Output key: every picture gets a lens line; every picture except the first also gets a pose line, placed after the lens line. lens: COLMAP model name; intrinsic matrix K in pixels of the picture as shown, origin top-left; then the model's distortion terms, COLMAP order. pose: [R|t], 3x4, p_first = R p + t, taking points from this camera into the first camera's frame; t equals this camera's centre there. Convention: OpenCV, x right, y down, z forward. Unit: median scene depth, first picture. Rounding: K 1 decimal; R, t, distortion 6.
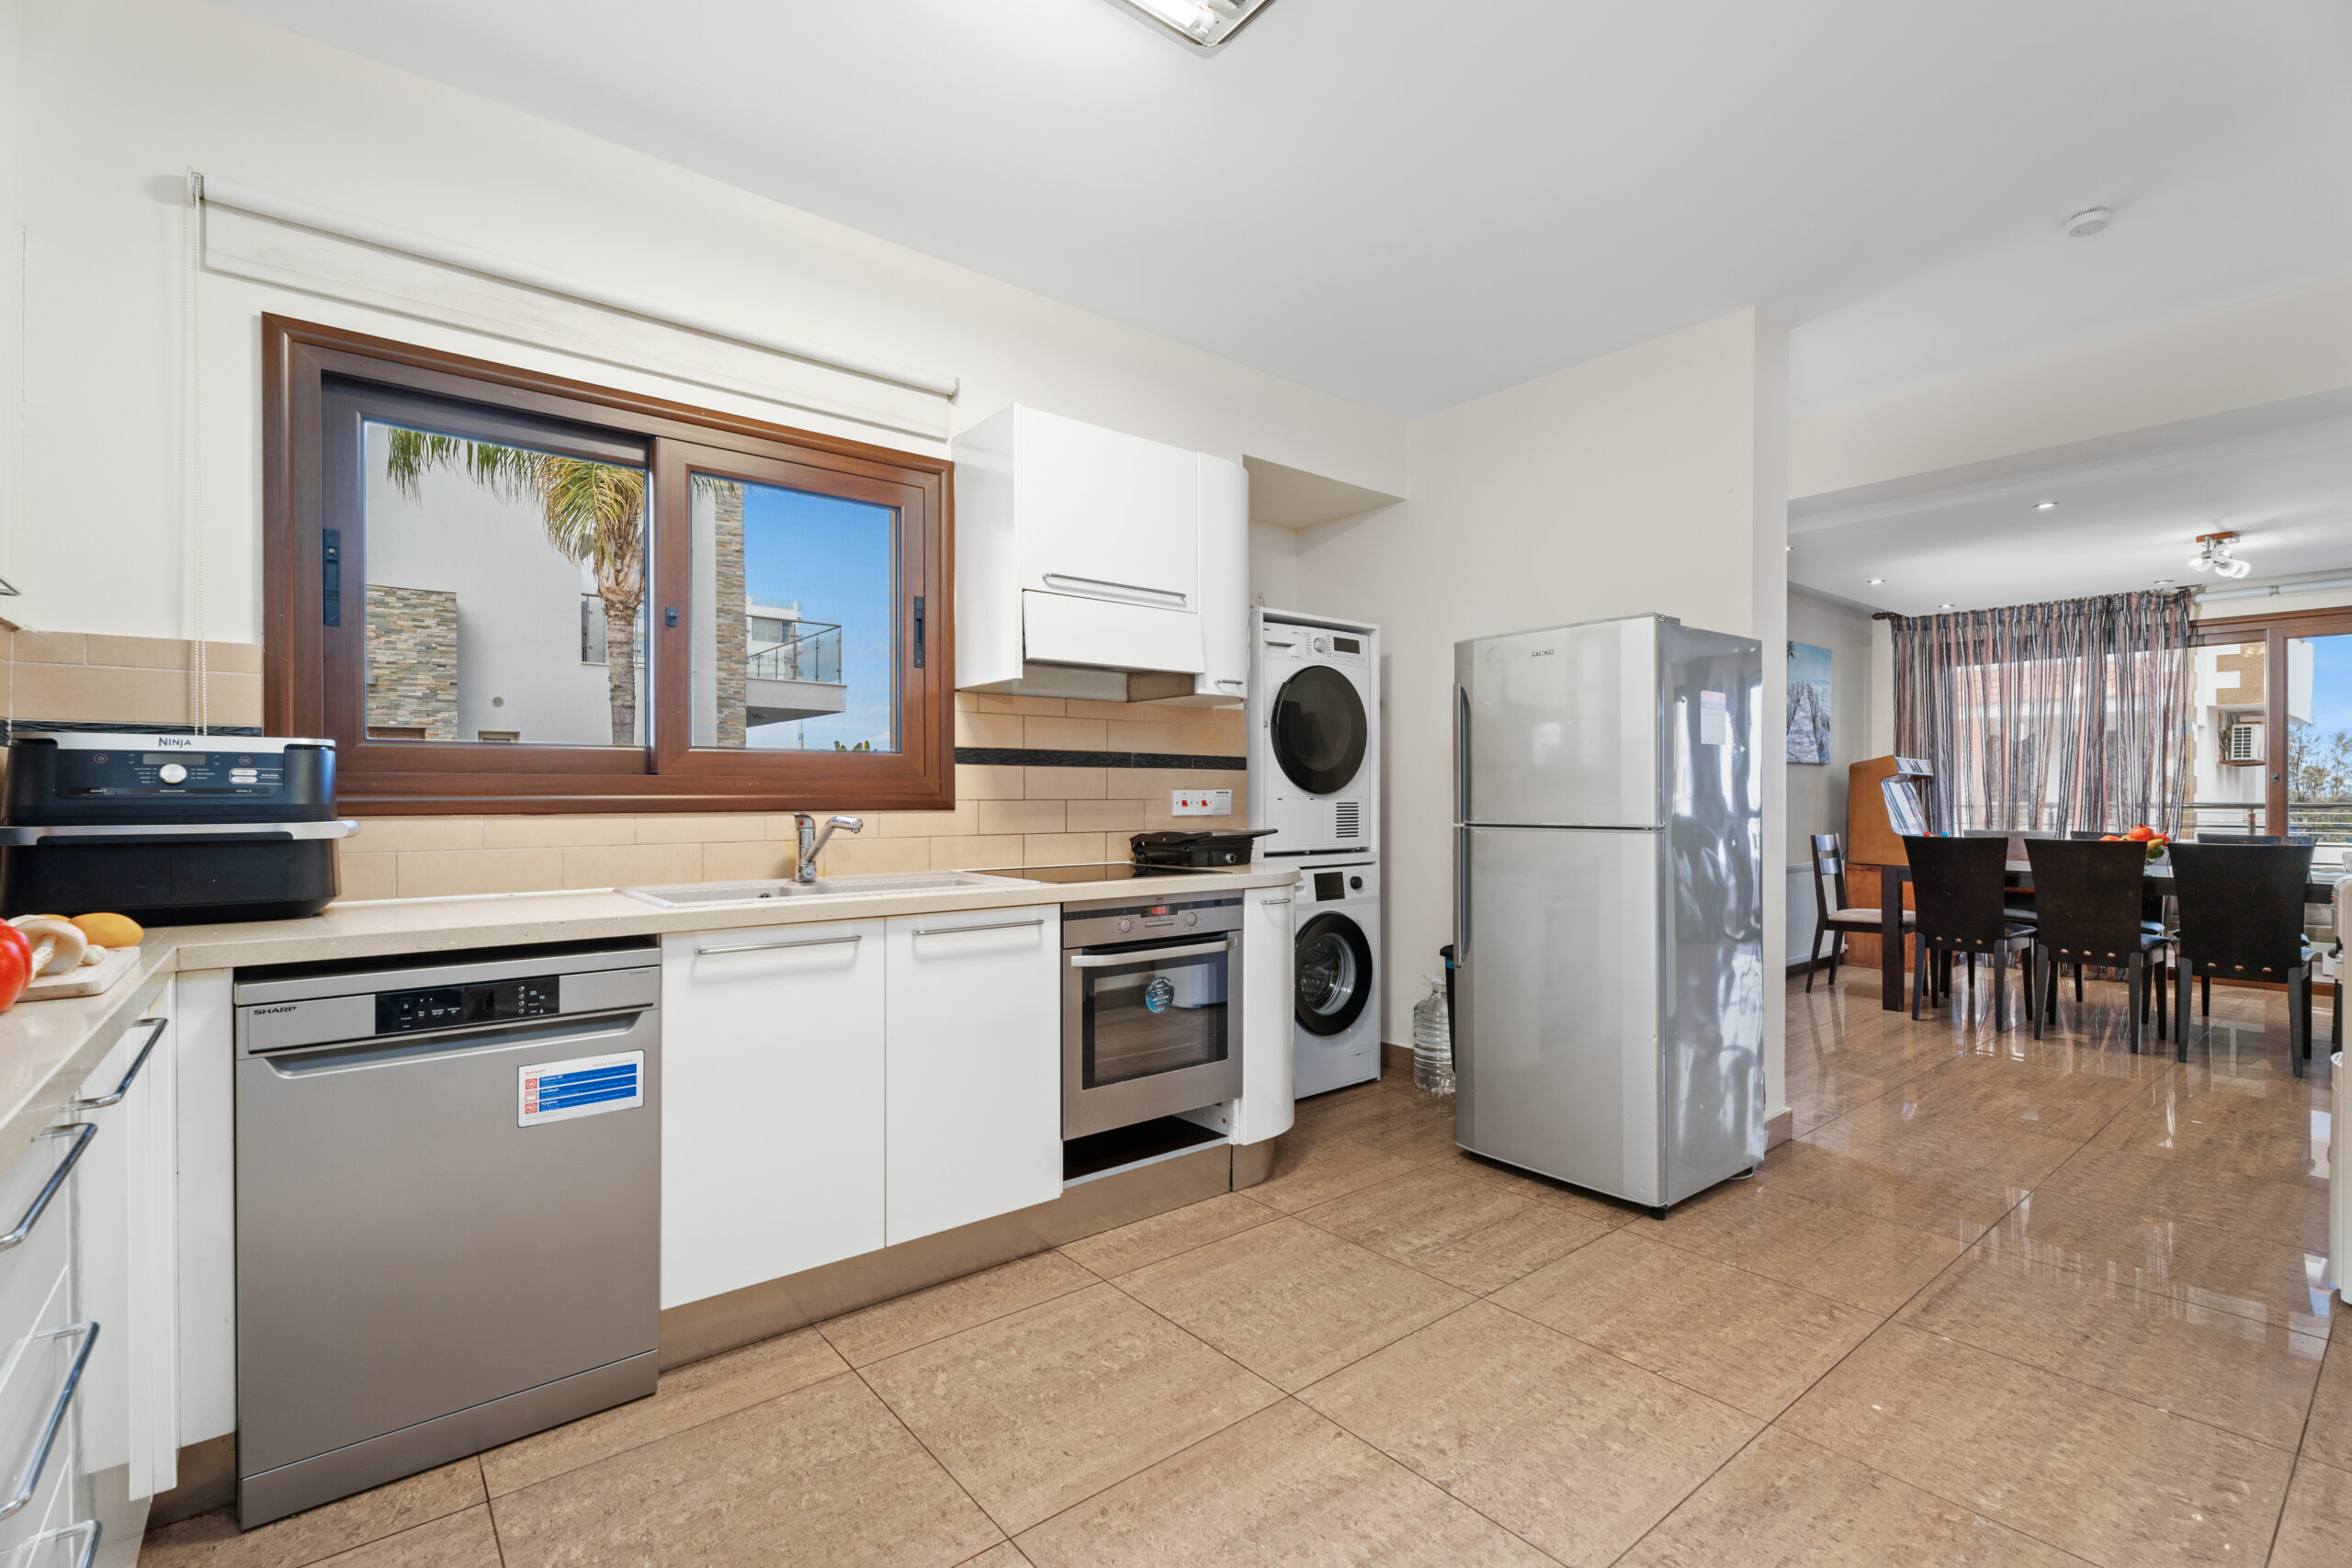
lens RADIAL K [[1048.3, 0, 1167.6], [0, 1048.3, 795.9], [0, 0, 1]] dist [0.008618, -0.000254]
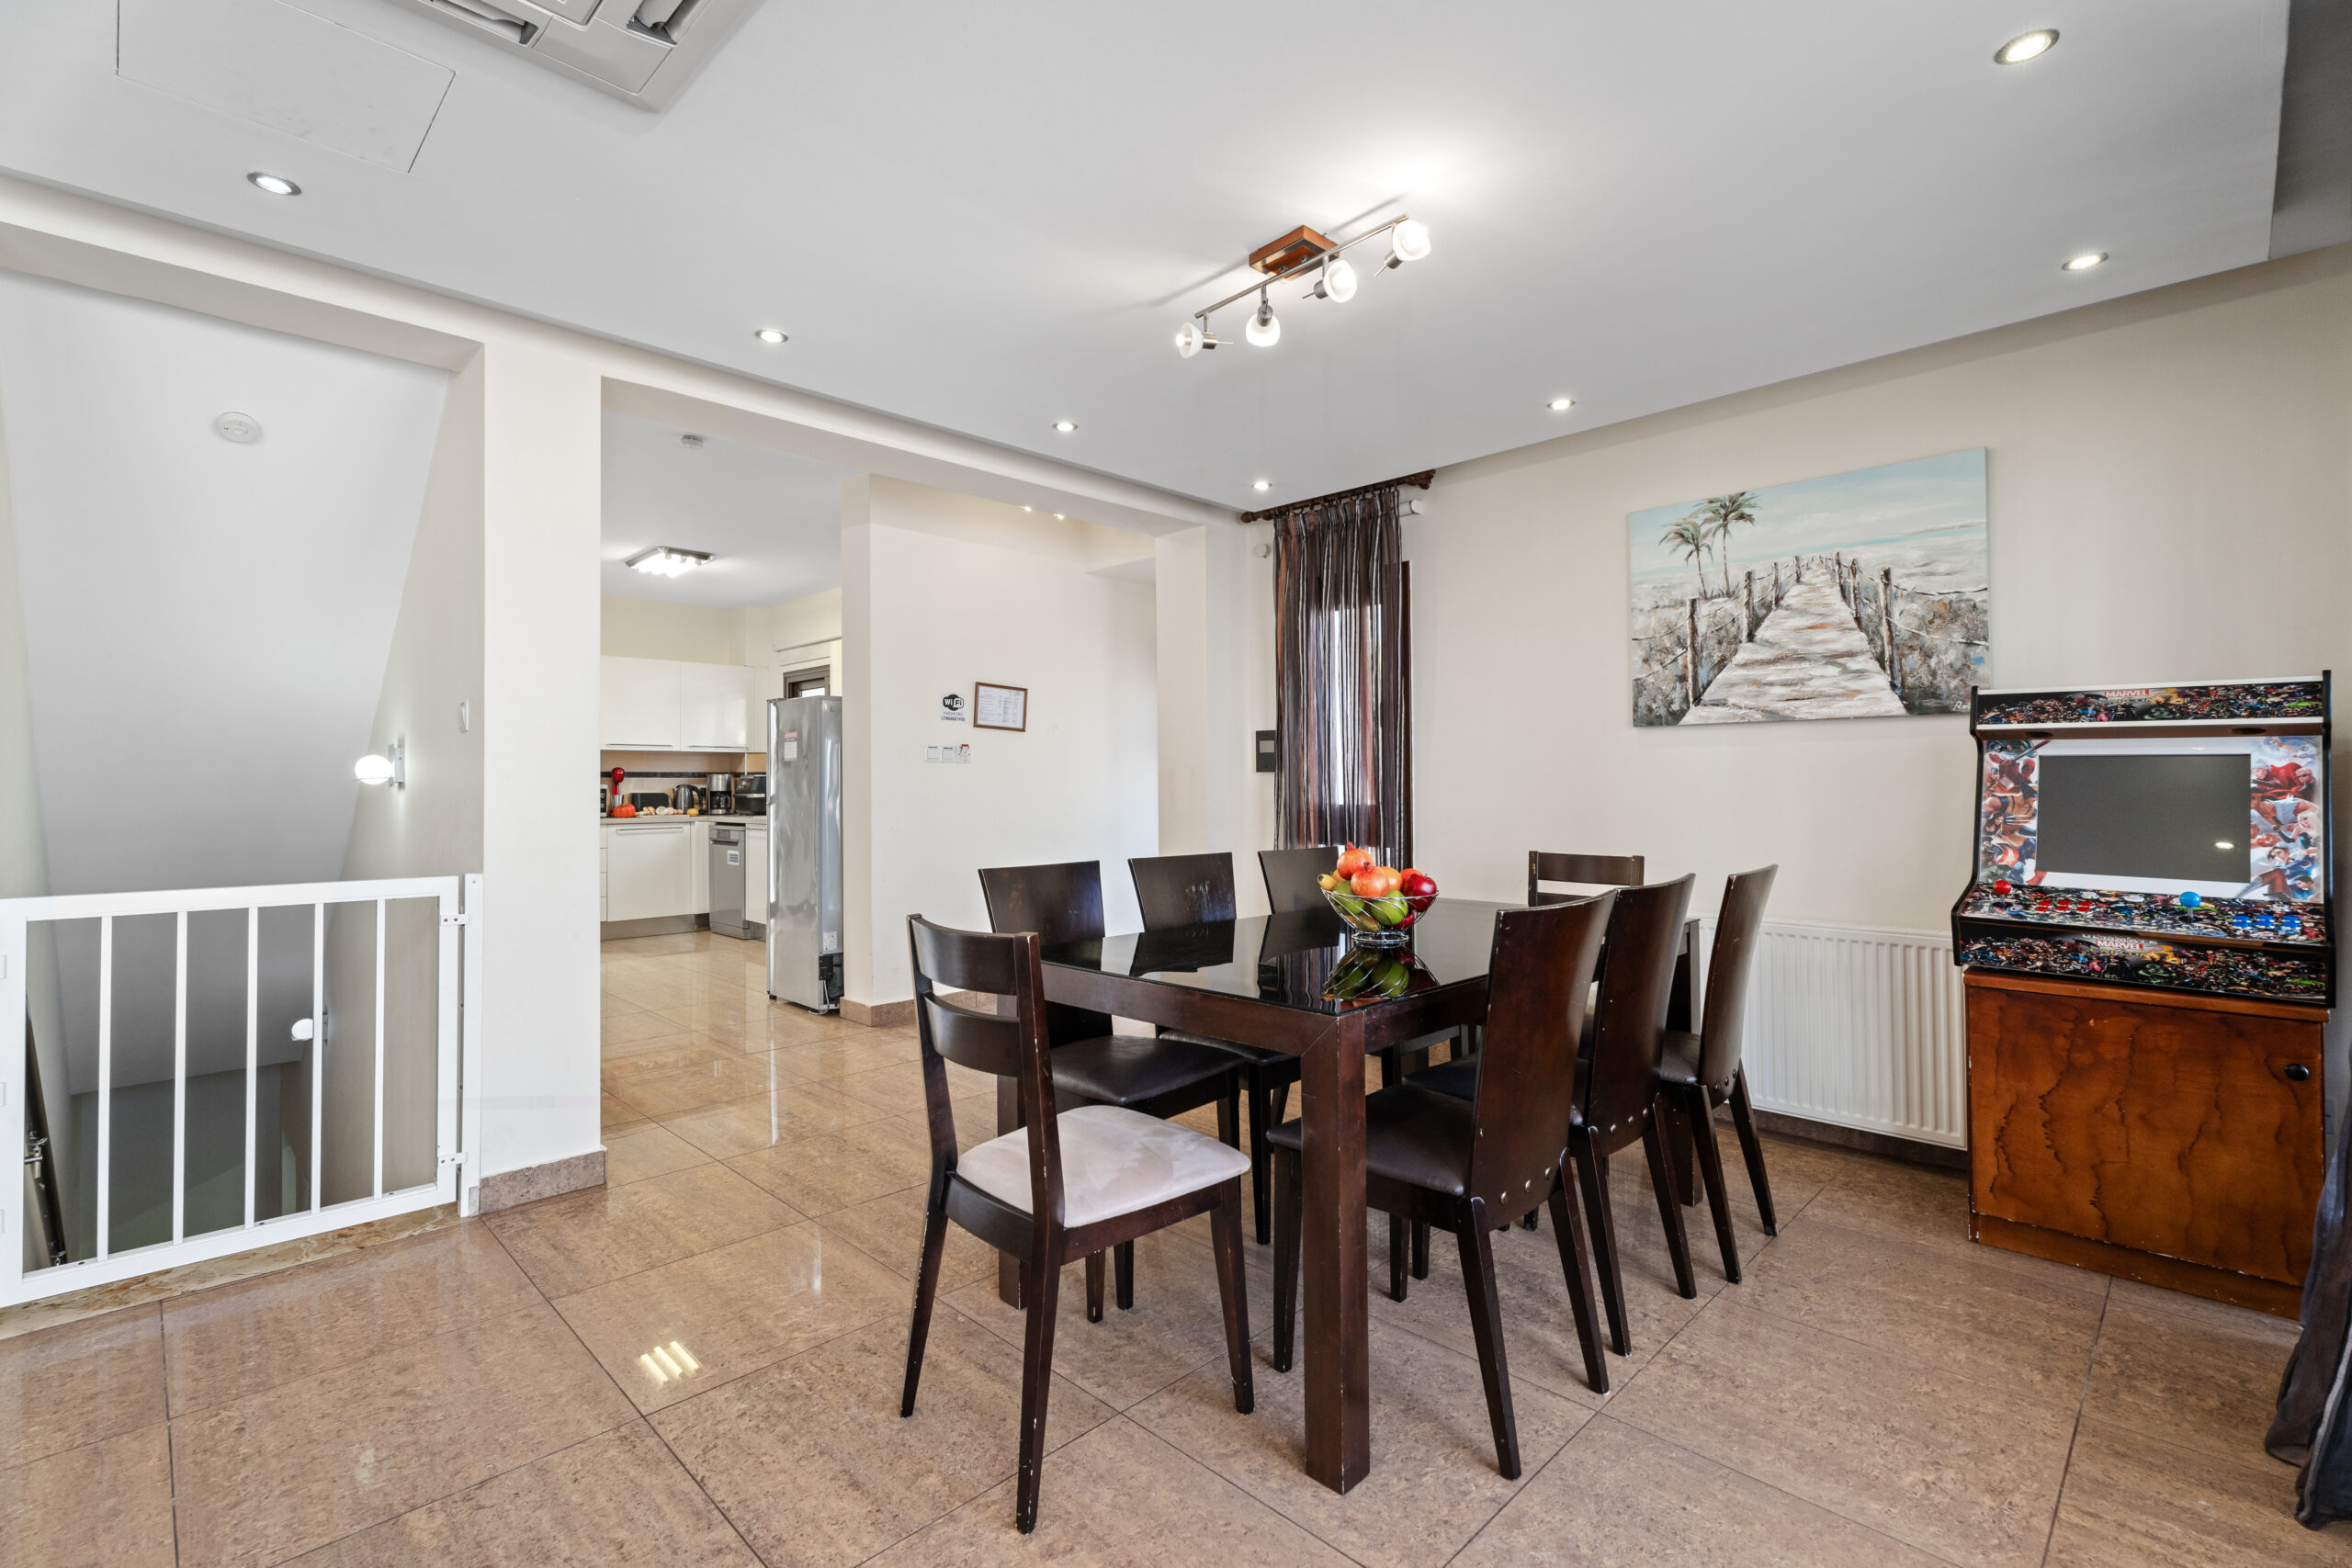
lens RADIAL K [[1048.3, 0, 1180.3], [0, 1048.3, 783.2], [0, 0, 1]] dist [0.008618, -0.000254]
pose [[0.113037, 0.002716, -0.993587, 2.881897], [0.001224, 0.999995, 0.002873, -0.025151], [0.993590, -0.001541, 0.113033, 1.731103]]
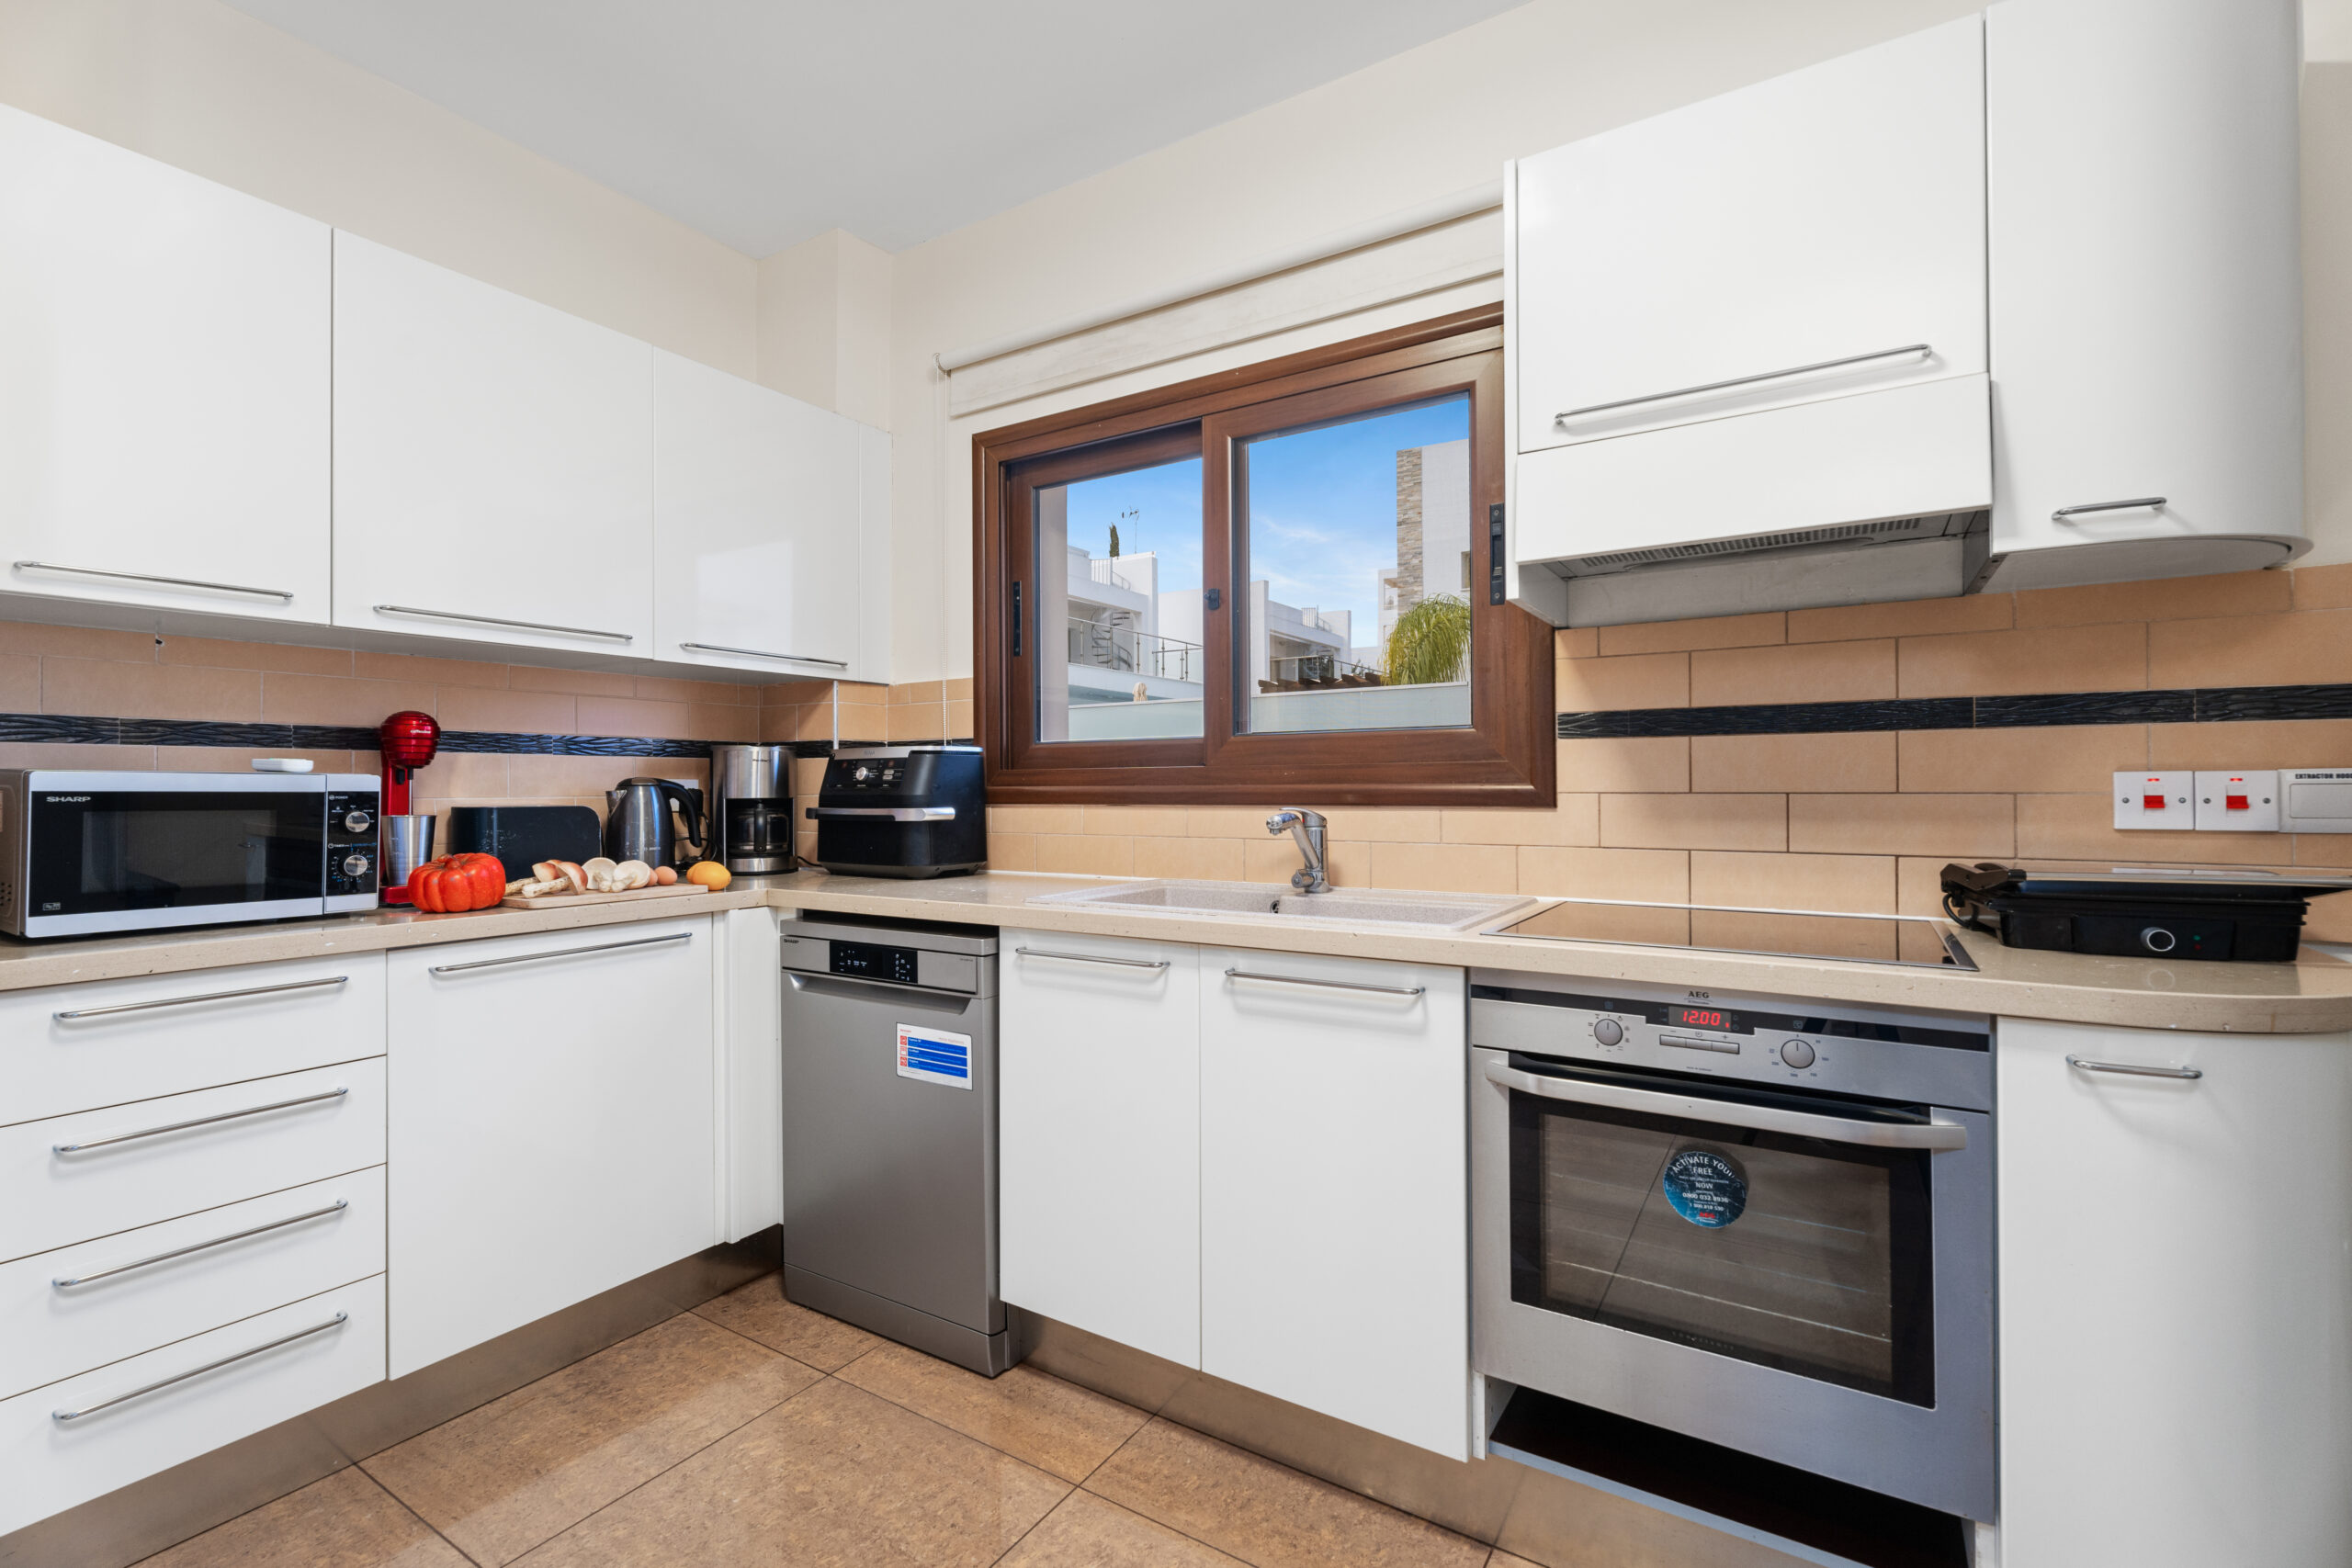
lens RADIAL K [[1048.3, 0, 1179.7], [0, 1048.3, 777.3], [0, 0, 1]] dist [0.008618, -0.000254]
pose [[0.319833, -0.008245, -0.947438, 0.422515], [0.005244, 0.999962, -0.006932, -0.002981], [0.947459, -0.002751, 0.319864, 0.670004]]
